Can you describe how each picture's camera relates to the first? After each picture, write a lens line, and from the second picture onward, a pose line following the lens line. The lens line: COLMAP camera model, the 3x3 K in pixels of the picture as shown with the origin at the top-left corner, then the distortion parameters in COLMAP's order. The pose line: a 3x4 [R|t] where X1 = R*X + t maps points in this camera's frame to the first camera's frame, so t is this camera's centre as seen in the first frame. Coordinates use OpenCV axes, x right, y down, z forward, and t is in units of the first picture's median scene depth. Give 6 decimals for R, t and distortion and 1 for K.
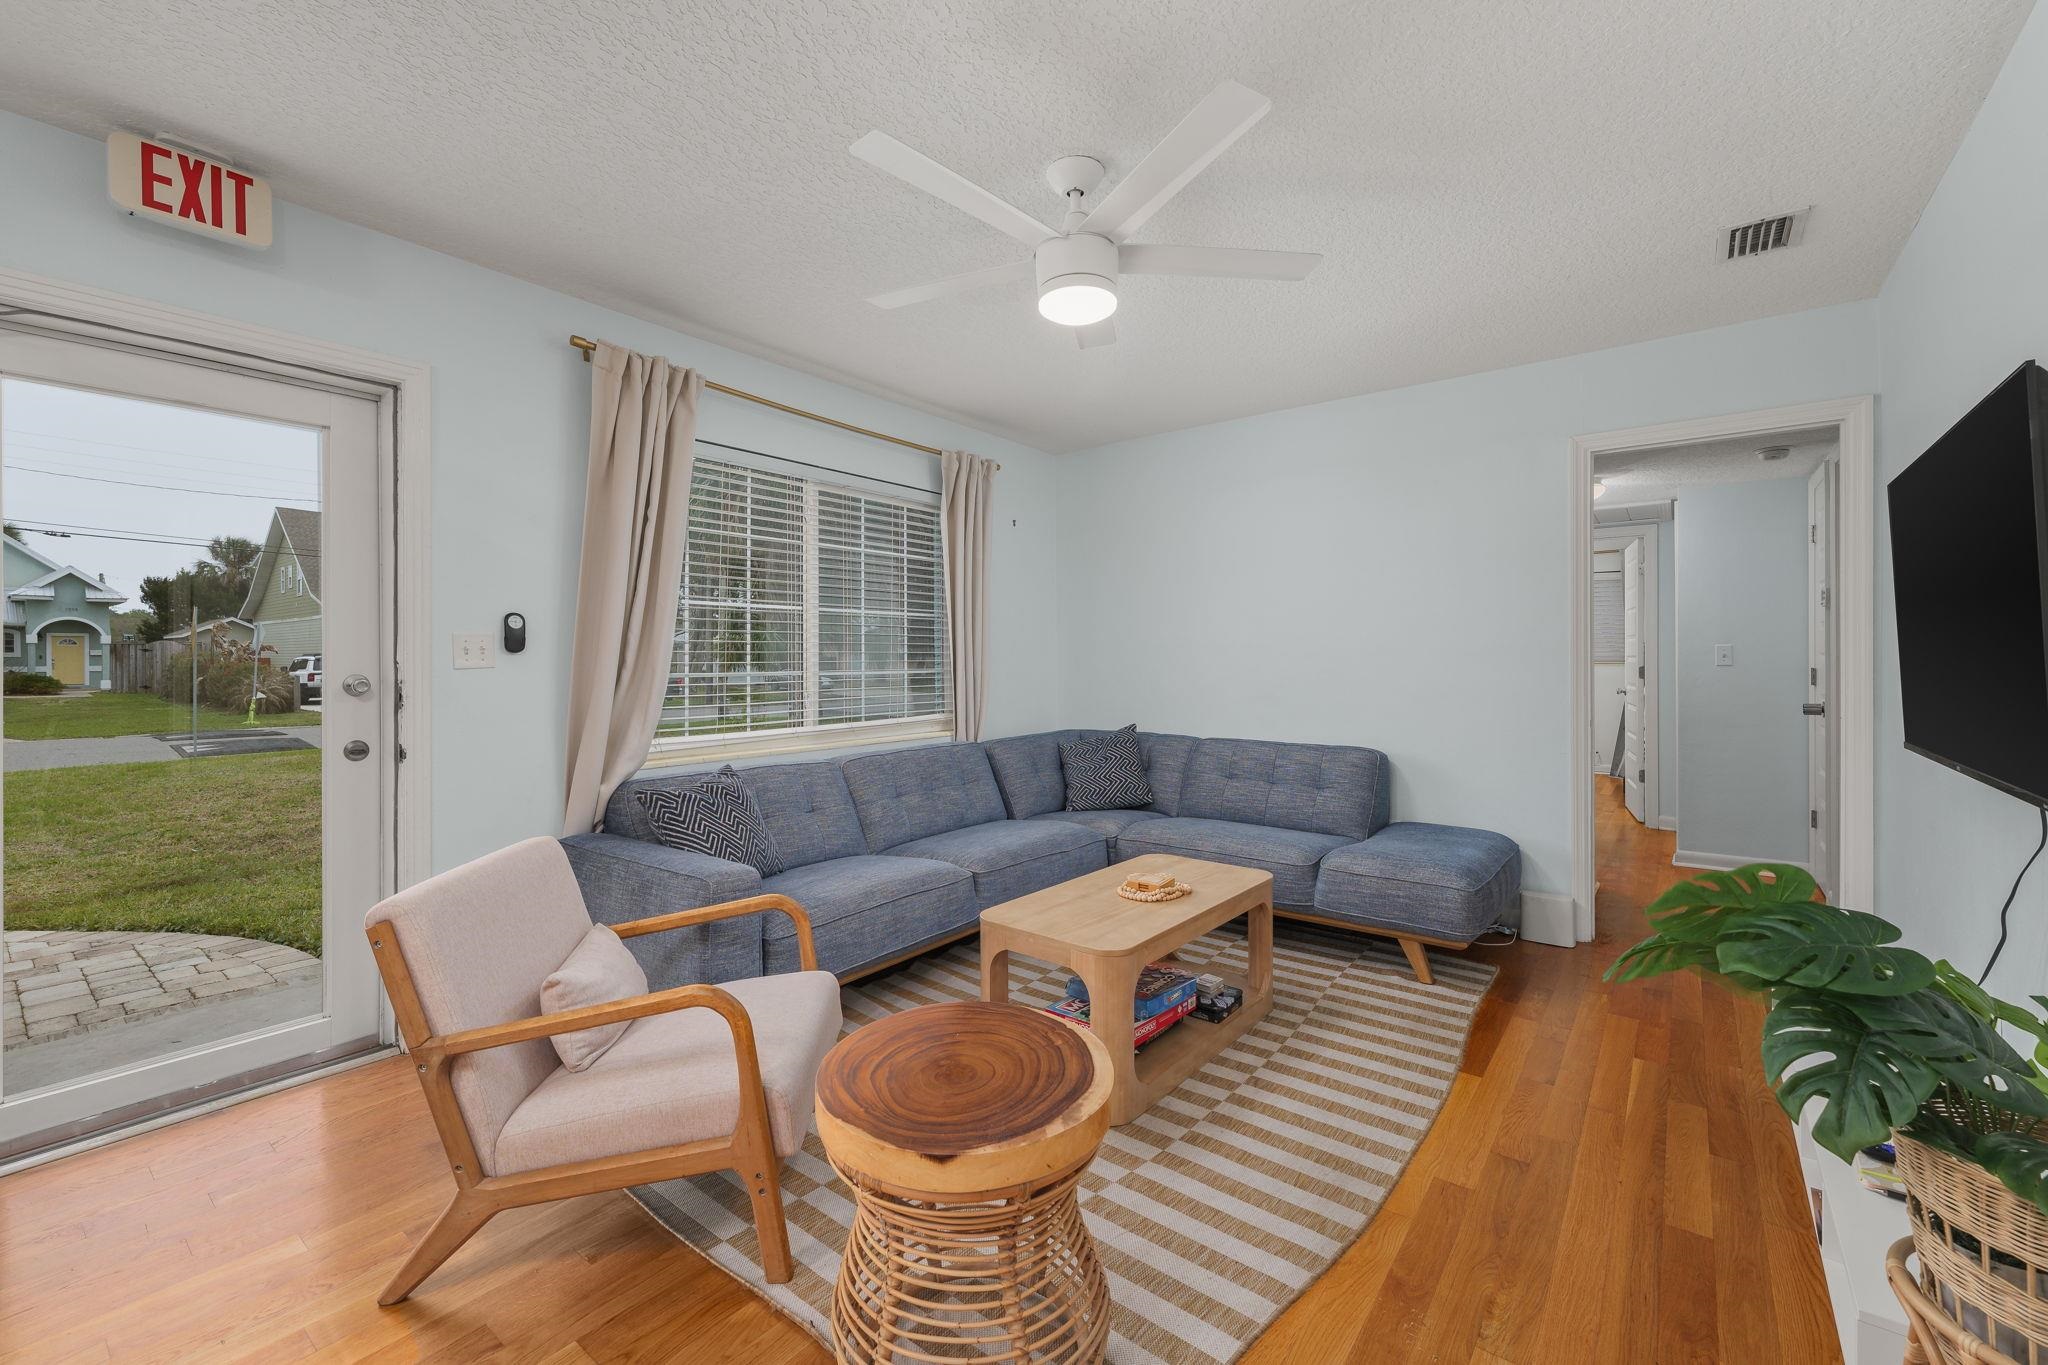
lens RADIAL K [[841.4, 0, 1016.6], [0, 841.4, 667.7], [0, 0, 1]] dist [-0.000607, -0.000189]
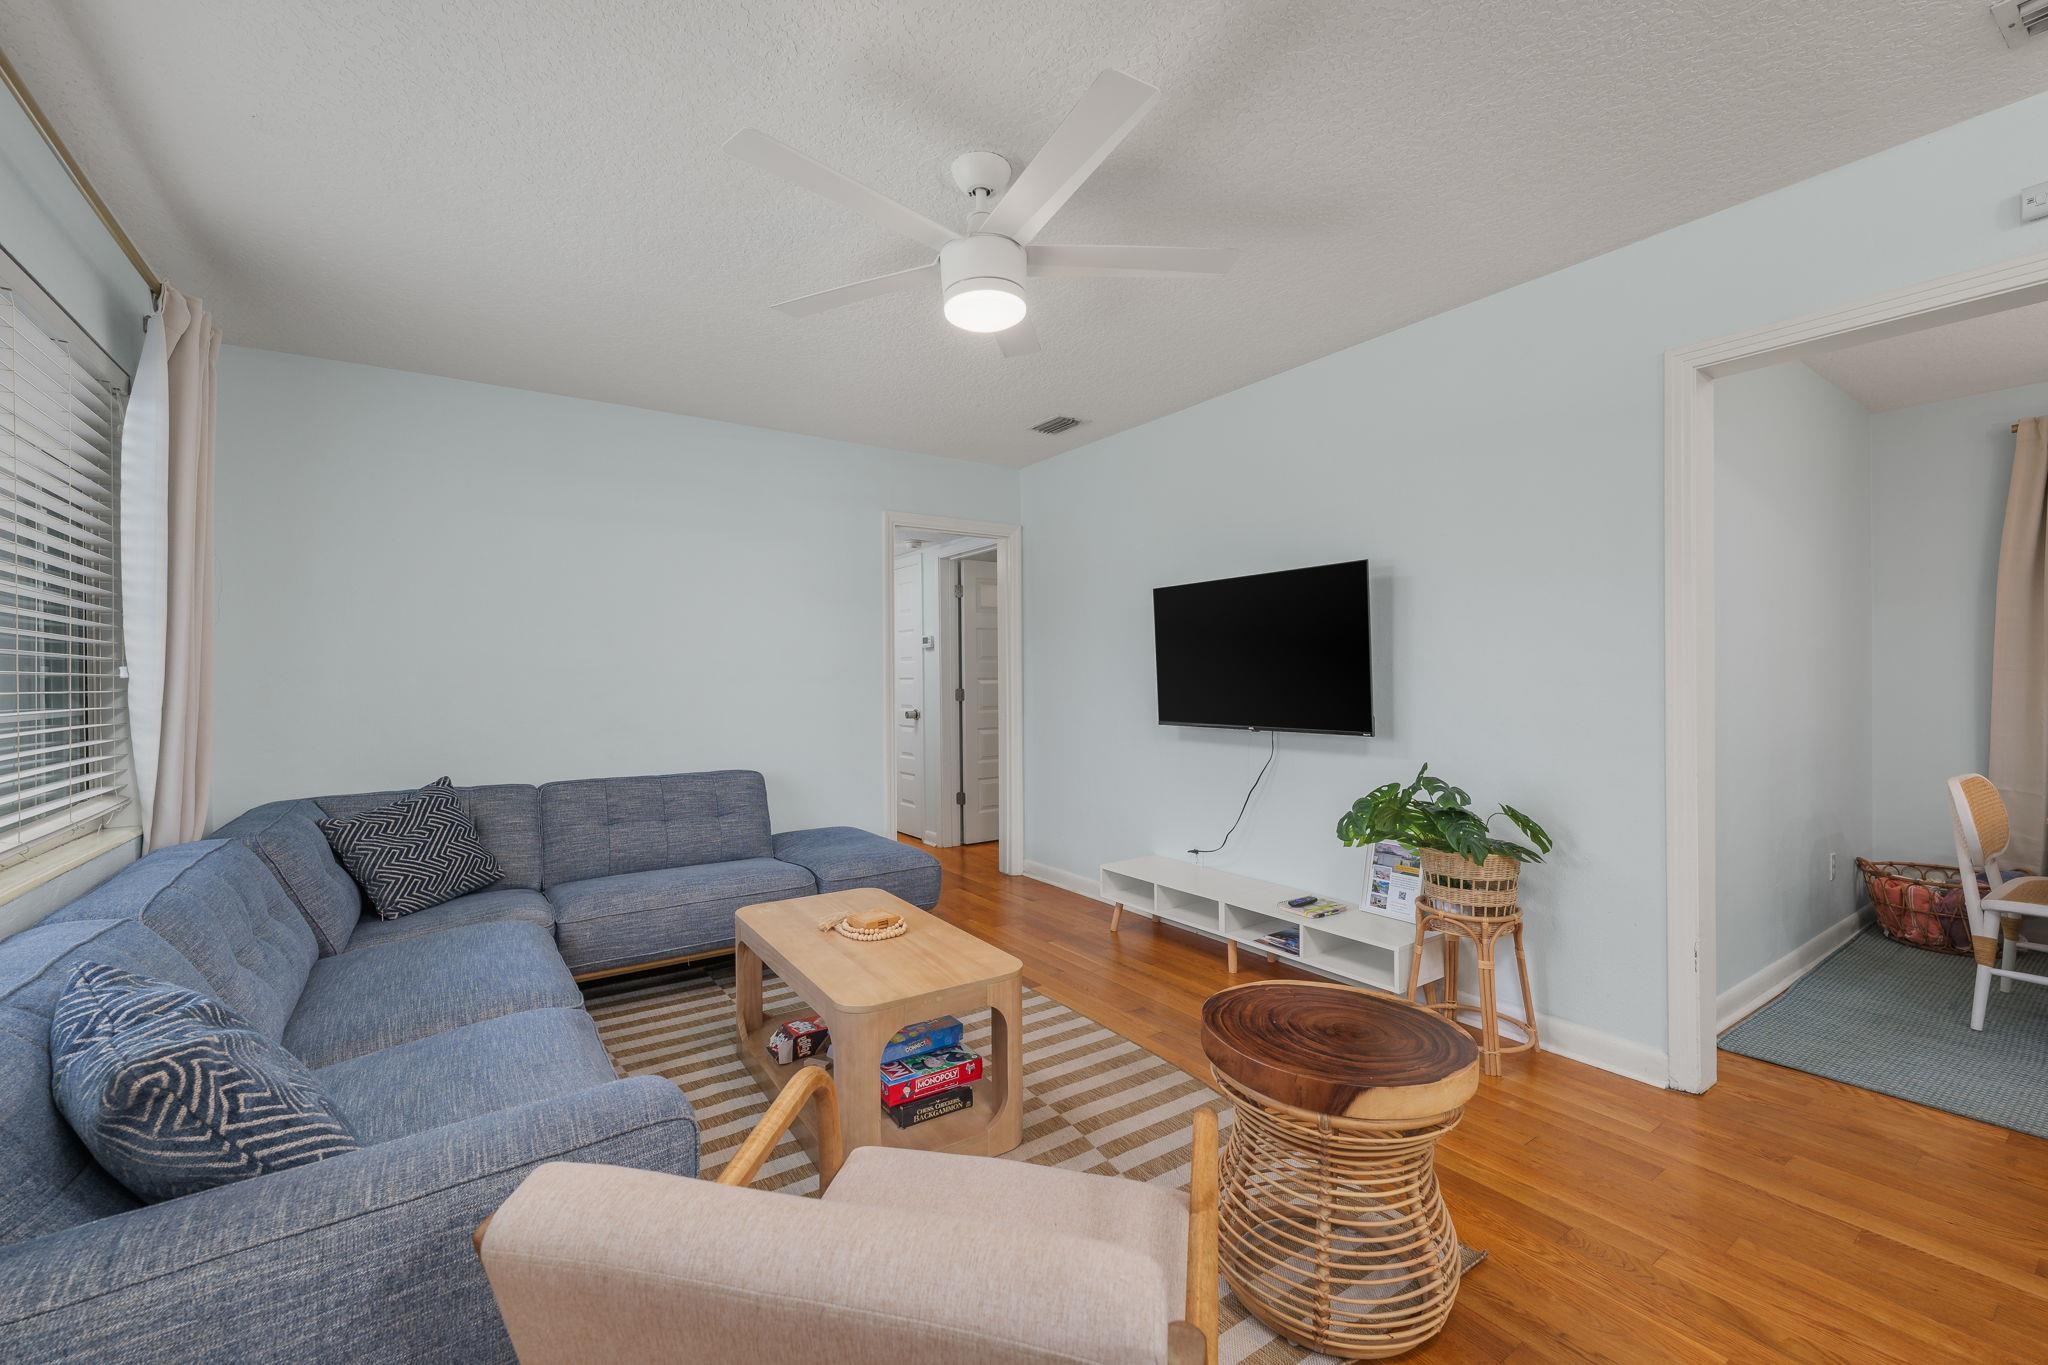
lens RADIAL K [[841.4, 0, 1018.3], [0, 841.4, 690.3], [0, 0, 1]] dist [-0.000607, -0.000189]
pose [[0.293266, -0.013035, 0.955942, -0.787939], [0.018288, 0.999801, 0.008023, -0.005602], [-0.955856, 0.015129, 0.293446, 0.648104]]
